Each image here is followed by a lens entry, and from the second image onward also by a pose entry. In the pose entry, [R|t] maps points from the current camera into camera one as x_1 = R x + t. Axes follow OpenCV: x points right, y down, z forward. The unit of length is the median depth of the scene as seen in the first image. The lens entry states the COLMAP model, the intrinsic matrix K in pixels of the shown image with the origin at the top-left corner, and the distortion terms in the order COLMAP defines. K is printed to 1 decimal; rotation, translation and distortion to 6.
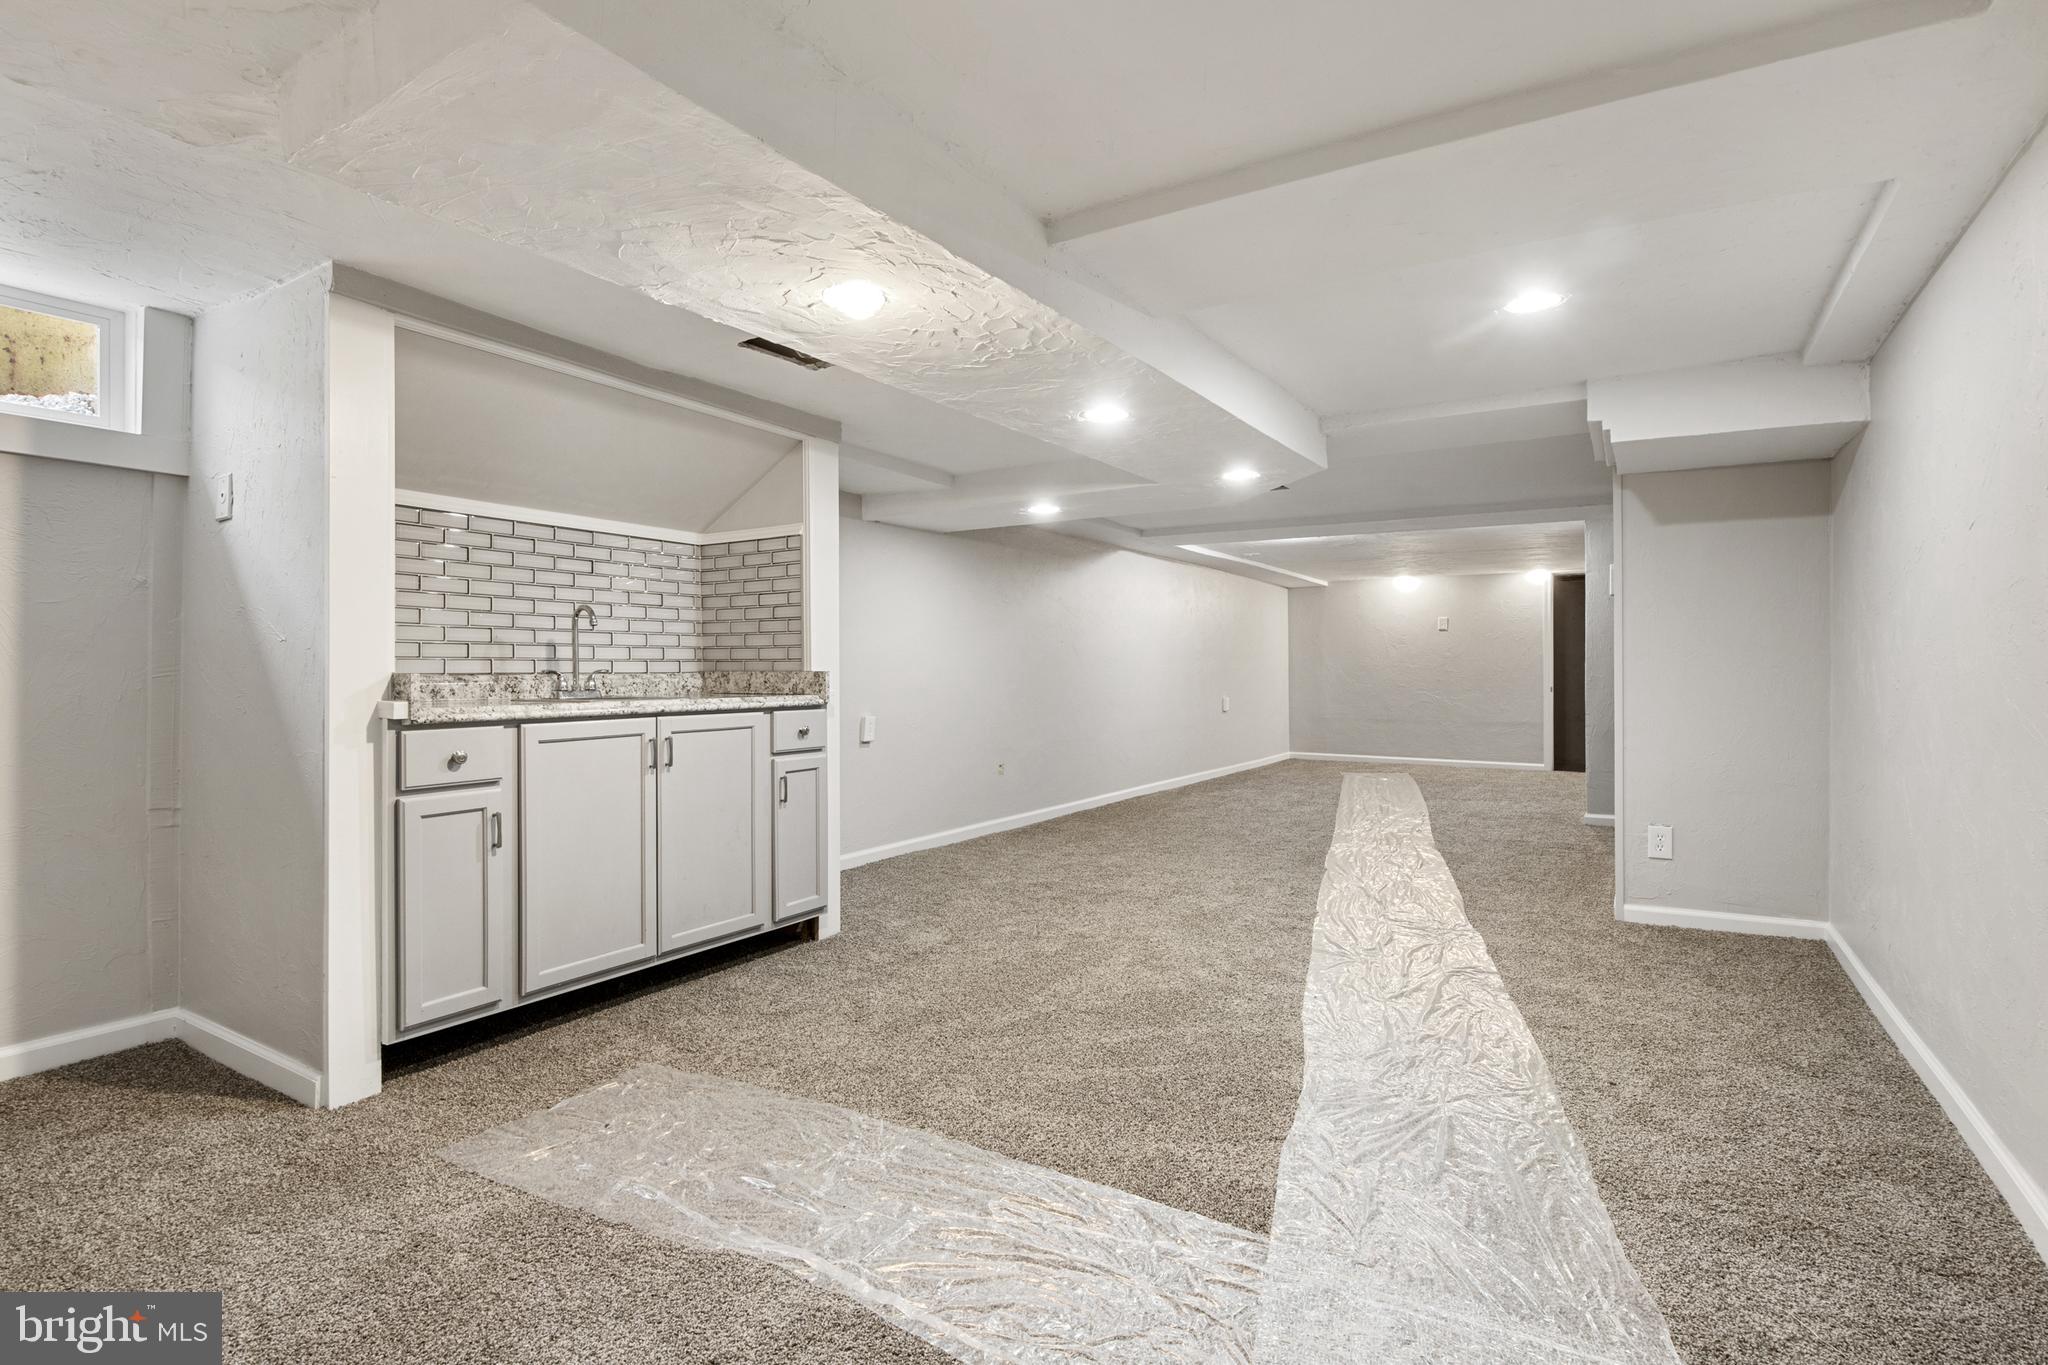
lens RADIAL K [[1030.1, 0, 1017.4], [0, 1030.1, 671.8], [0, 0, 1]] dist [-0.002599, -0.000965]
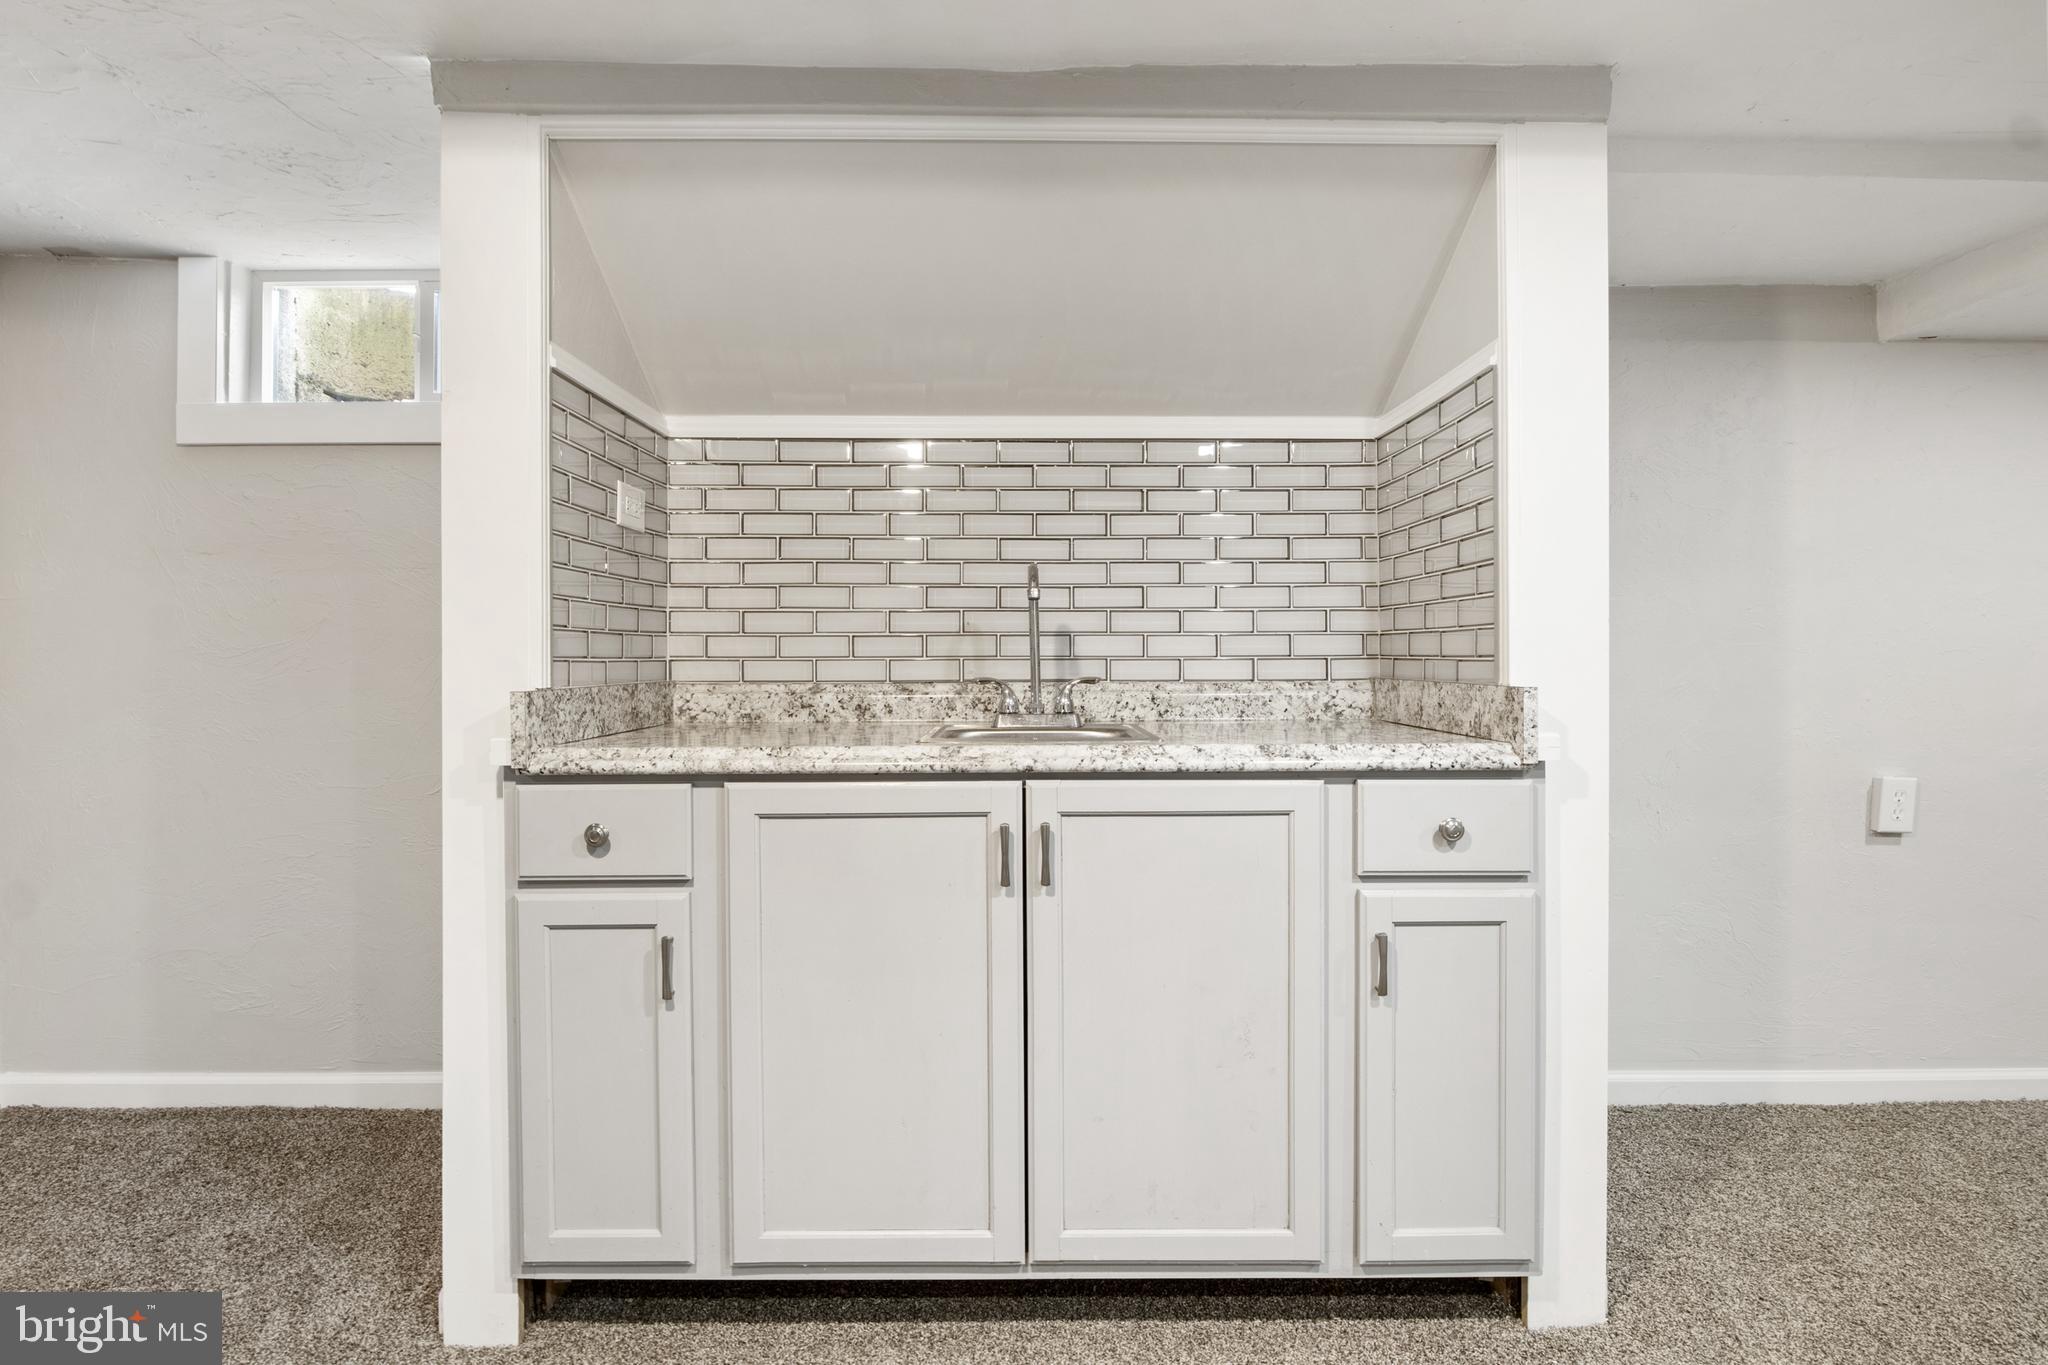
lens RADIAL K [[1030.1, 0, 1017.4], [0, 1030.1, 671.8], [0, 0, 1]] dist [-0.002599, -0.000965]
pose [[0.522685, 0.013047, -0.852426, 0.055760], [-0.000491, 0.999887, 0.015003, -0.013022], [0.852525, -0.007423, 0.522633, 0.655286]]
